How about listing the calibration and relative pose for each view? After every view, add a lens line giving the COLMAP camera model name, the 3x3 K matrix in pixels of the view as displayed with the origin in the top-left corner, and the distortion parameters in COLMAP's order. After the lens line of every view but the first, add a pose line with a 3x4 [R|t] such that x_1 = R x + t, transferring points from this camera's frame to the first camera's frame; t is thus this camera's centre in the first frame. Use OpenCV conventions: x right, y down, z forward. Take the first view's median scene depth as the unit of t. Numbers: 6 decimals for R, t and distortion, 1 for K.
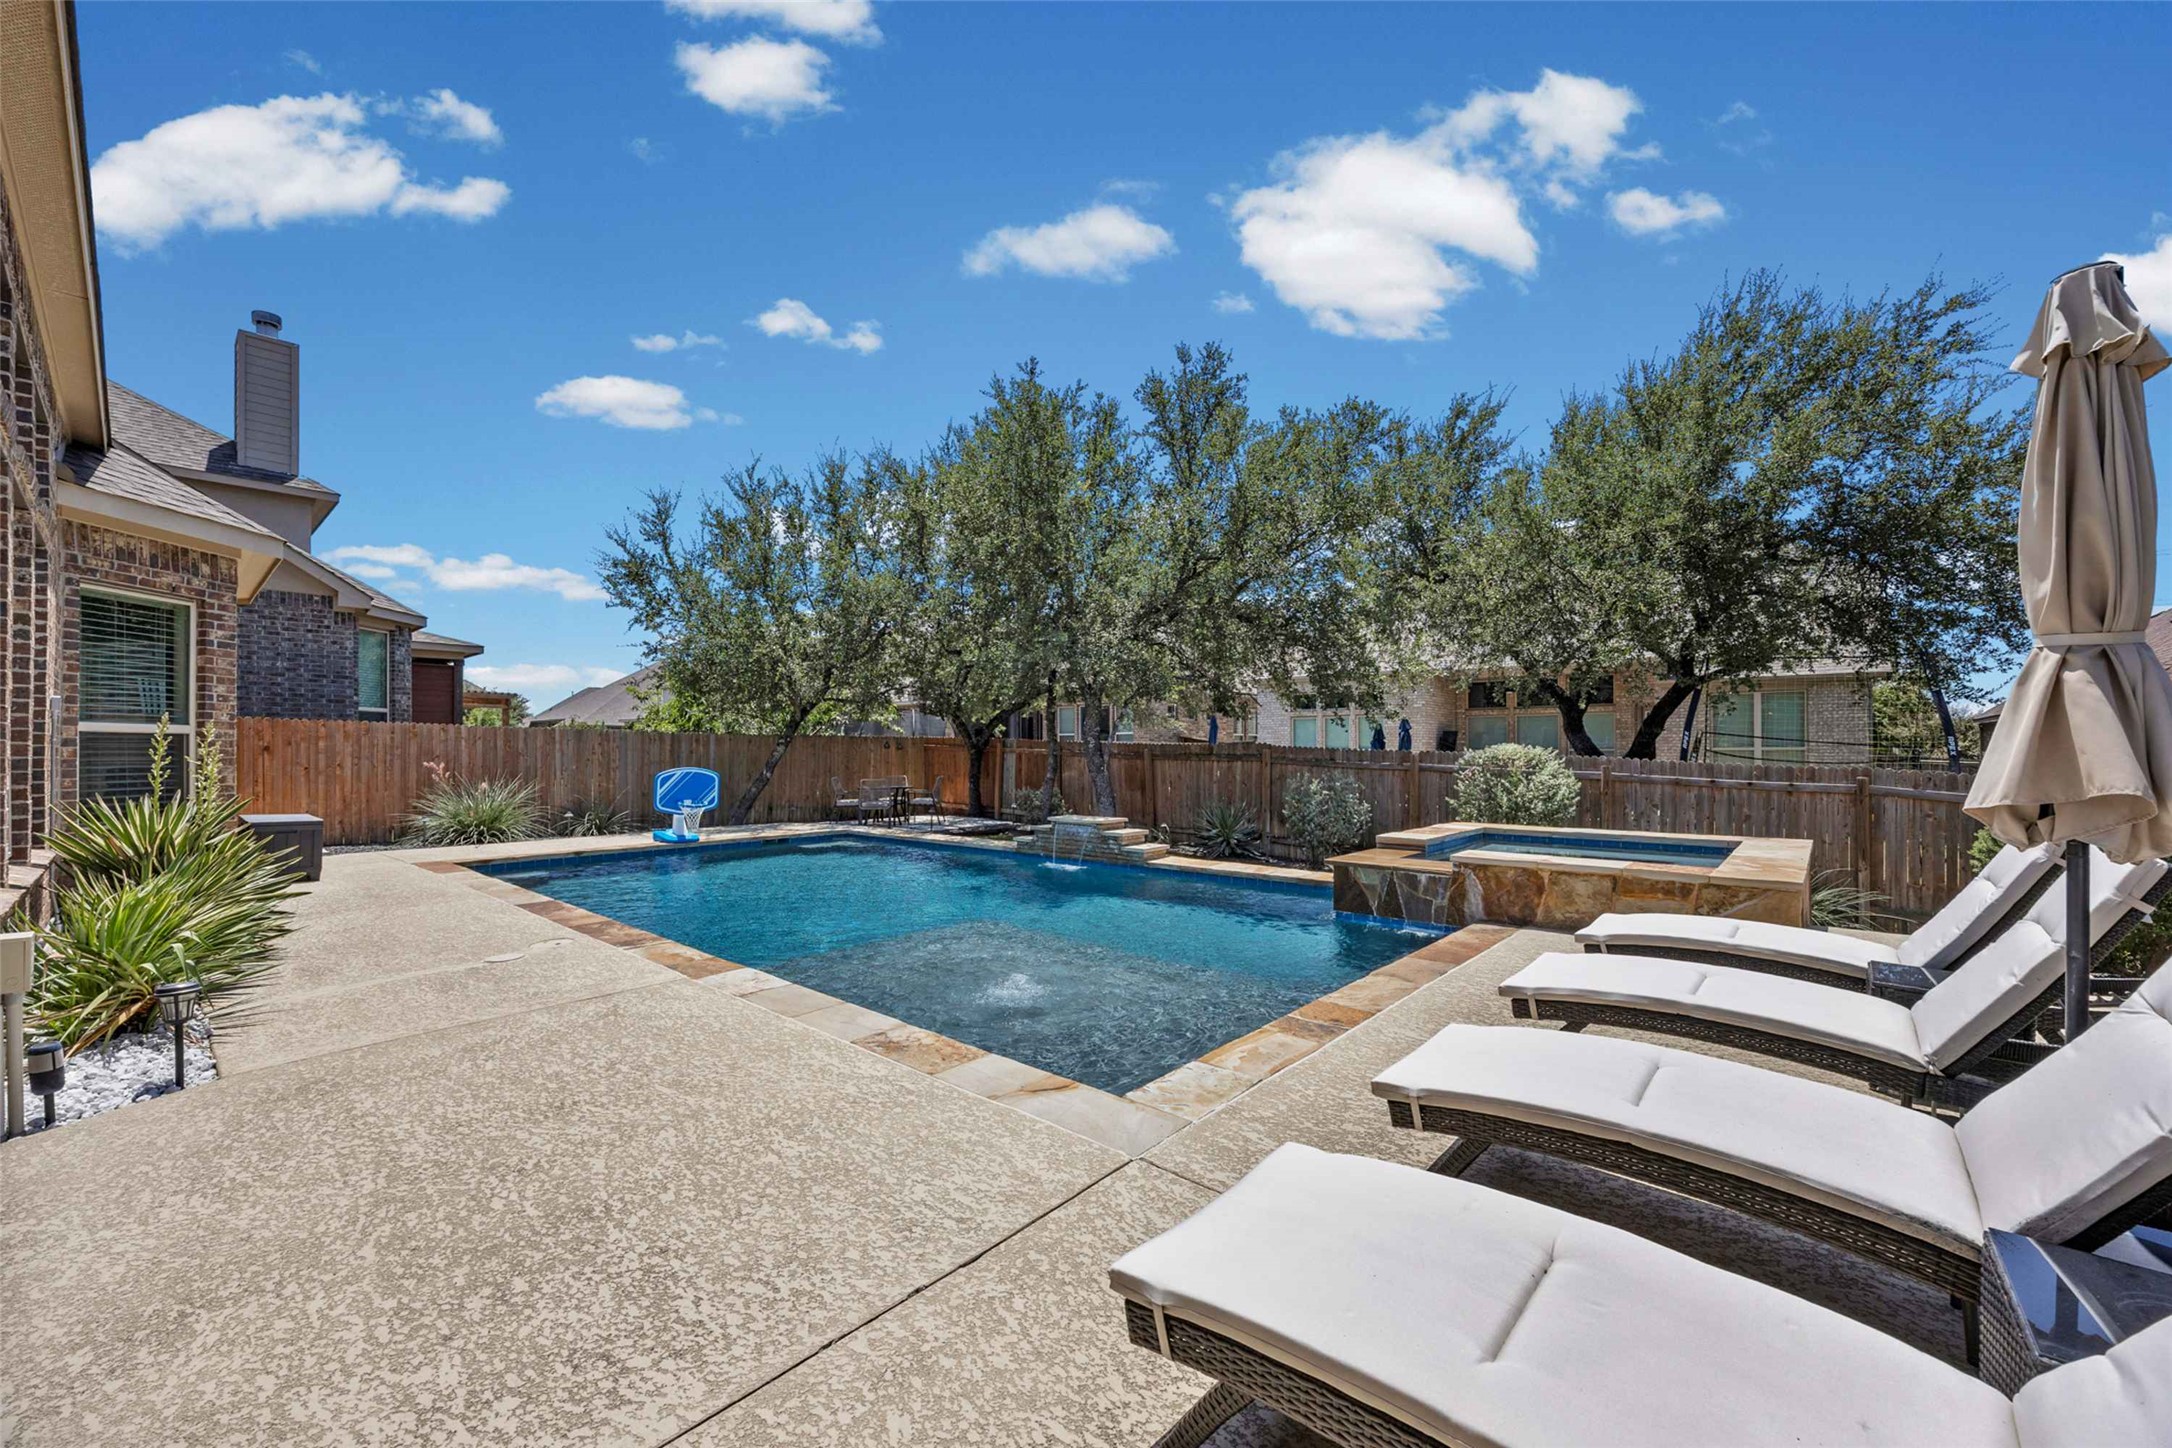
lens RADIAL K [[840.0, 0, 1084.6], [0, 840.0, 734.2], [0, 0, 1]] dist [-0.003502, -0.000197]
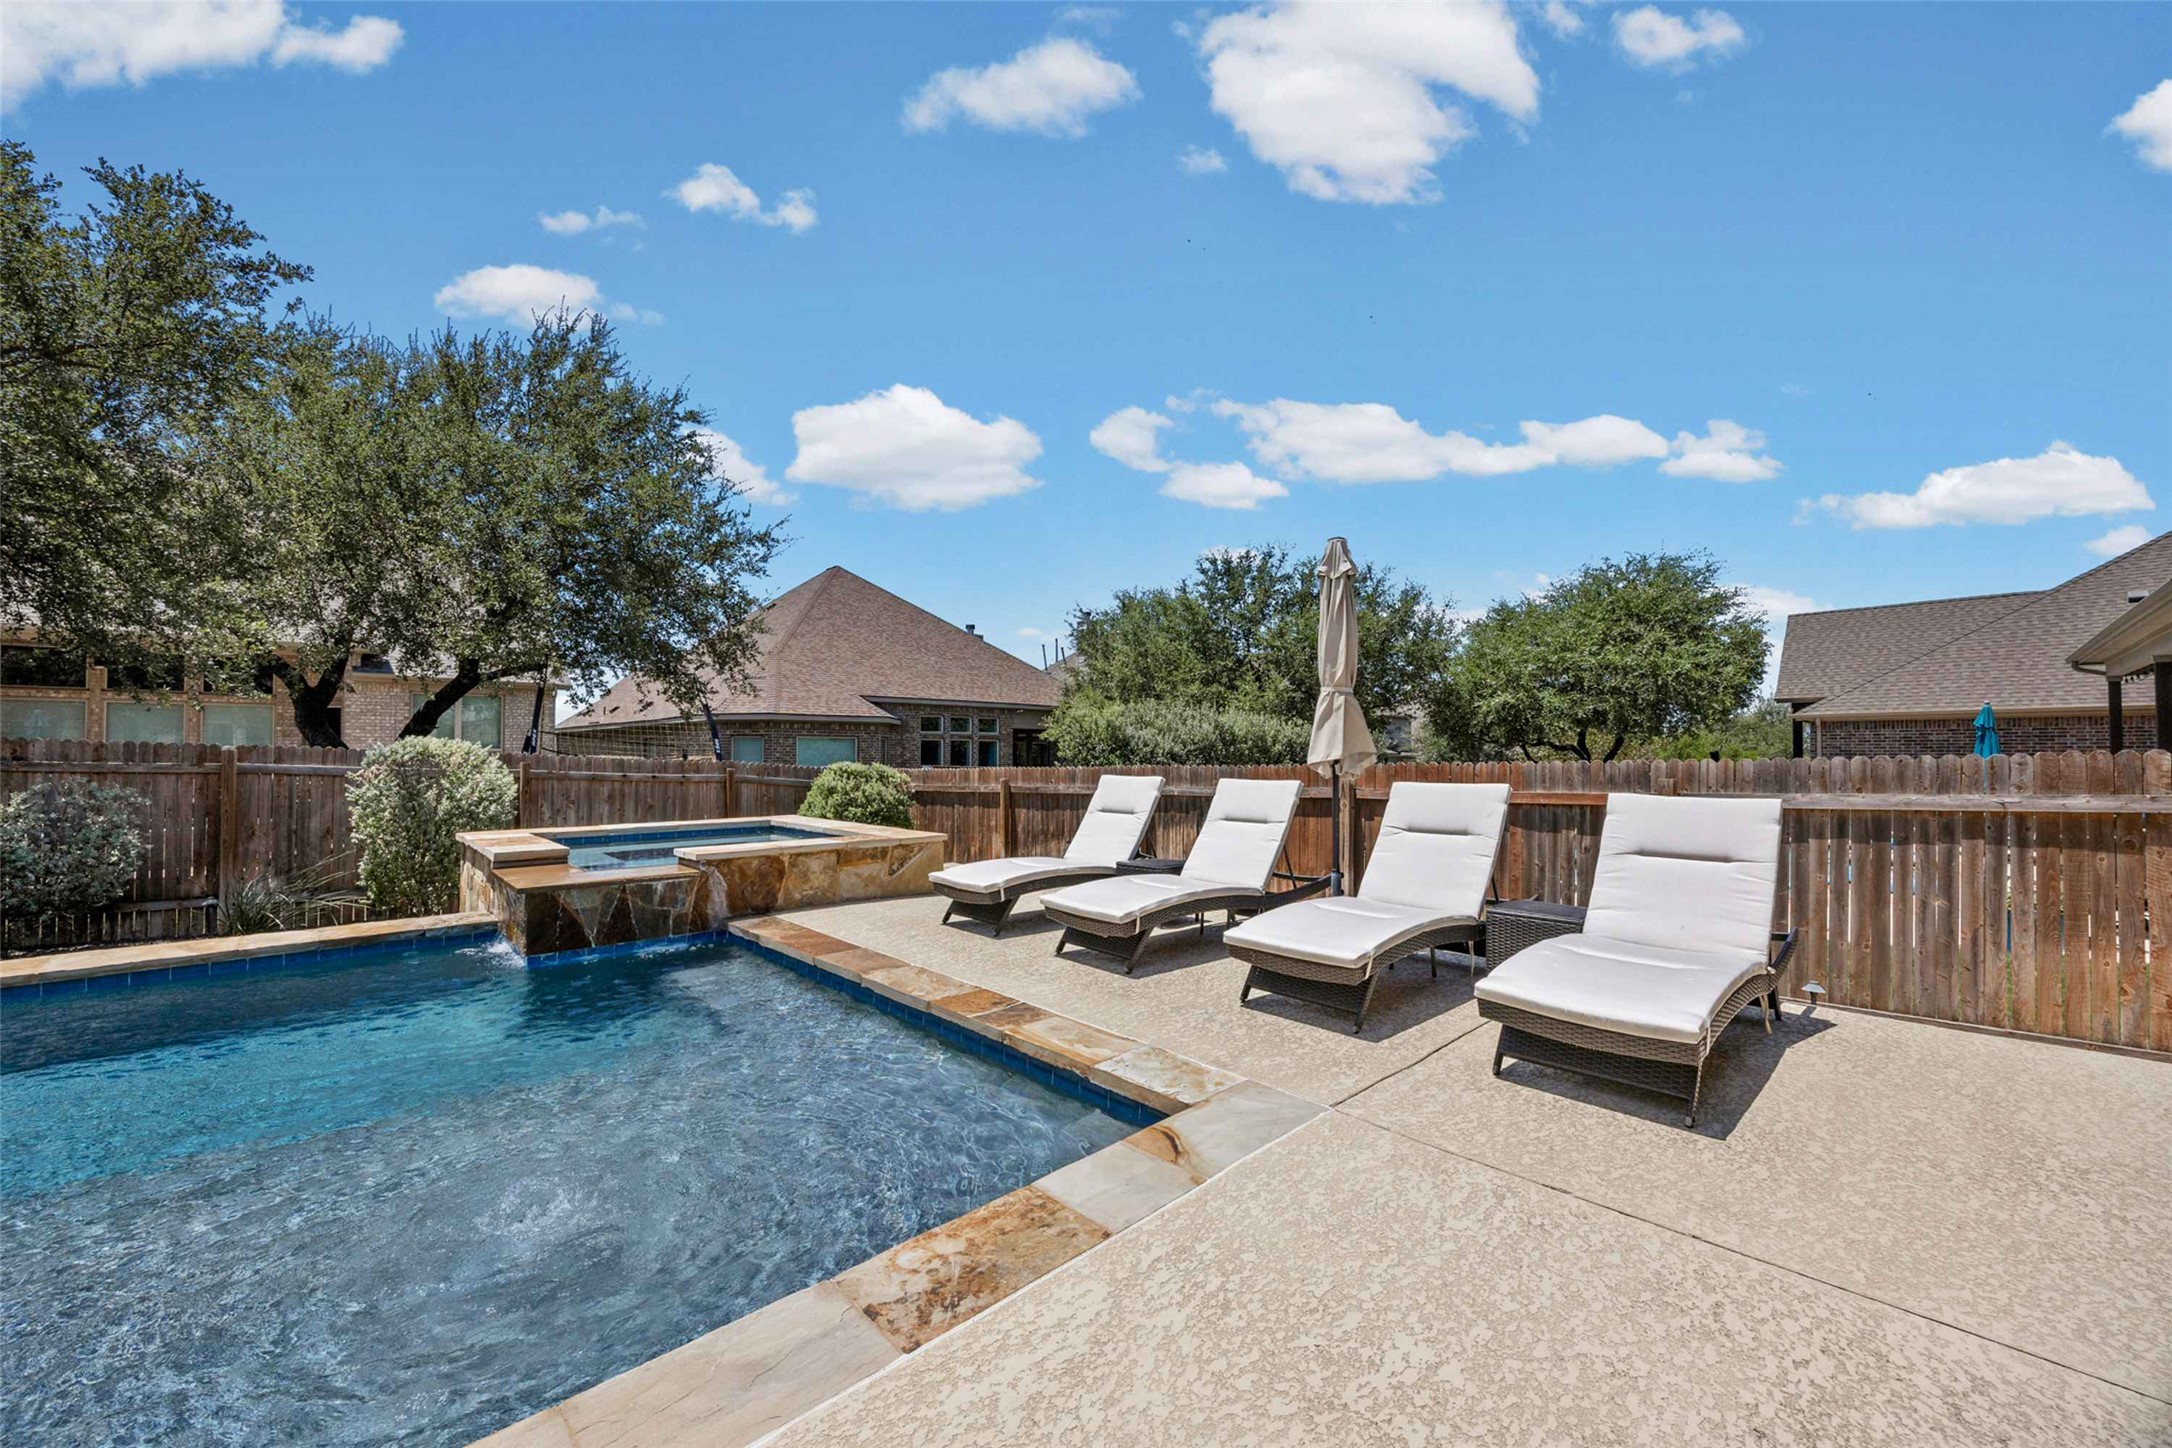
lens RADIAL K [[827.3, 0, 1086.0], [0, 827.3, 727.2], [0, 0, 1]] dist [-0.001975, -0.000047]
pose [[0.077673, 0.036526, 0.996310, -0.599078], [-0.020354, 0.999178, -0.035044, 0.043220], [-0.996771, -0.017557, 0.078353, 0.733527]]
